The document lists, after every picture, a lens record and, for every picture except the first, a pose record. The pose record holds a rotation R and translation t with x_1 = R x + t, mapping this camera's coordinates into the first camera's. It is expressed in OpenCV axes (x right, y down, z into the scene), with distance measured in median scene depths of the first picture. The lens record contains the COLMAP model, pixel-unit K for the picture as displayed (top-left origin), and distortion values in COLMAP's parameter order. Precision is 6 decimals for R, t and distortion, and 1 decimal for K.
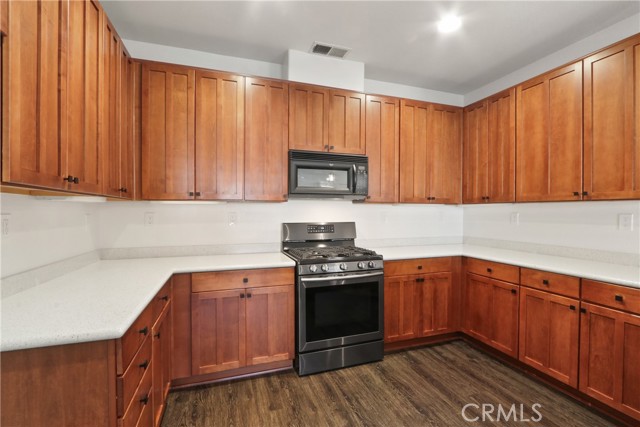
lens RADIAL K [[293.0, 0, 325.0], [0, 293.0, 214.0], [0, 0, 1]] dist [-0.034323, 0.008813]
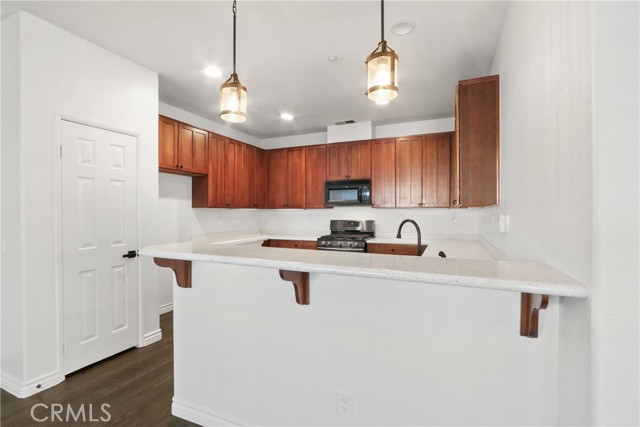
lens RADIAL K [[293.0, 0, 325.0], [0, 293.0, 214.0], [0, 0, 1]] dist [-0.034323, 0.008813]
pose [[0.745181, -0.002252, -0.666858, 1.213646], [-0.004714, 0.999952, -0.008644, 0.012338], [0.666845, 0.009584, 0.745135, -0.438179]]
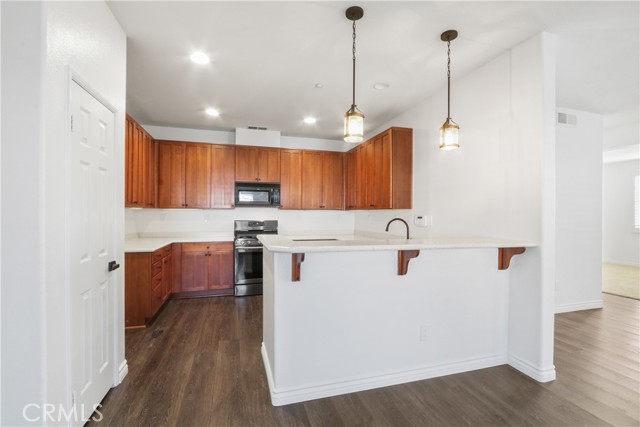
lens RADIAL K [[293.0, 0, 325.0], [0, 293.0, 214.0], [0, 0, 1]] dist [-0.034323, 0.008813]
pose [[0.999270, 0.001418, -0.038186, 0.572767], [-0.001959, 0.999898, -0.014124, 0.017828], [0.038162, 0.014188, 0.999171, -0.931430]]
